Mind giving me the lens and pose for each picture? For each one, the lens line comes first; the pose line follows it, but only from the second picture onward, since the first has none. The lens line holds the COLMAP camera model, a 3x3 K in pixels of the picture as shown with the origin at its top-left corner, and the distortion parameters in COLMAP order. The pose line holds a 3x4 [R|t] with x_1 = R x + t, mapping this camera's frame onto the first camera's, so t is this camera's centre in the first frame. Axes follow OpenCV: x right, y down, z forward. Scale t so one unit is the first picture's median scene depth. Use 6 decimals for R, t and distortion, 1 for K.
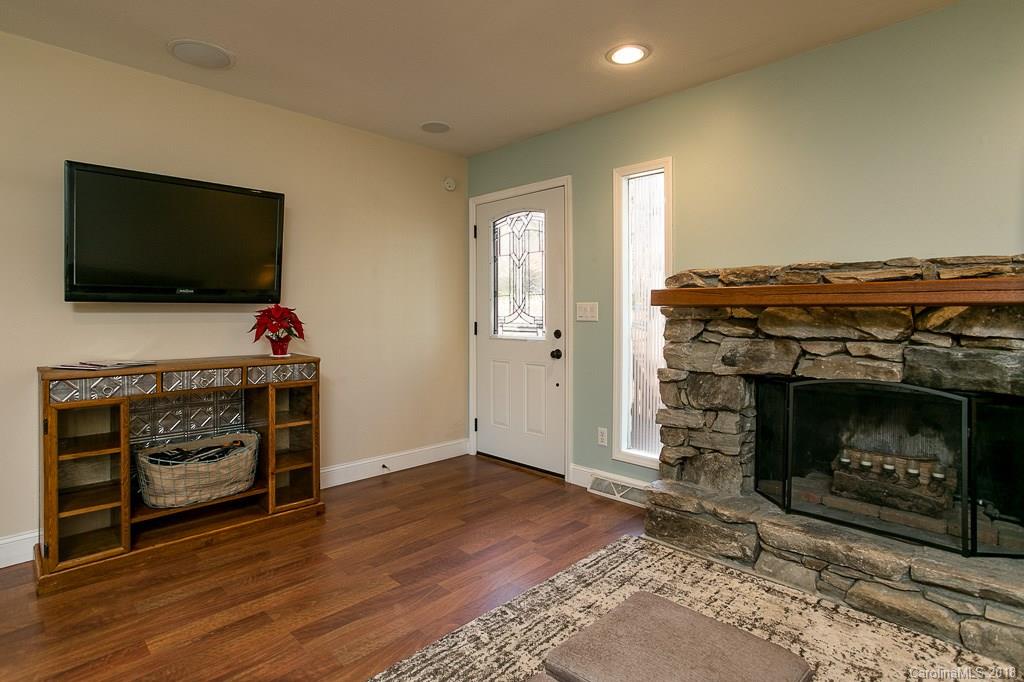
lens RADIAL K [[526.0, 0, 511.3], [0, 526.0, 325.5], [0, 0, 1]] dist [-0.003253, -0.000095]
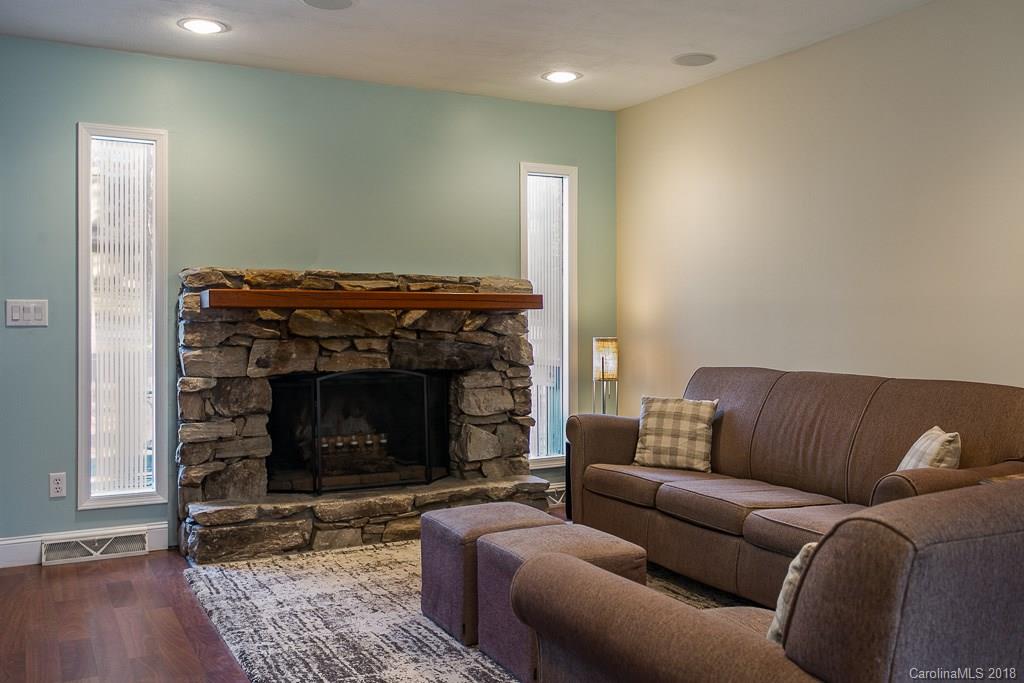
lens RADIAL K [[924.6, 0, 512.0], [0, 924.6, 341.5], [0, 0, 1]] dist [0.002580, 0.003684]
pose [[0.288695, -0.024875, 0.957098, -1.254266], [0.023775, 0.999540, 0.018807, 0.005311], [-0.957126, 0.017326, 0.289154, 0.039619]]
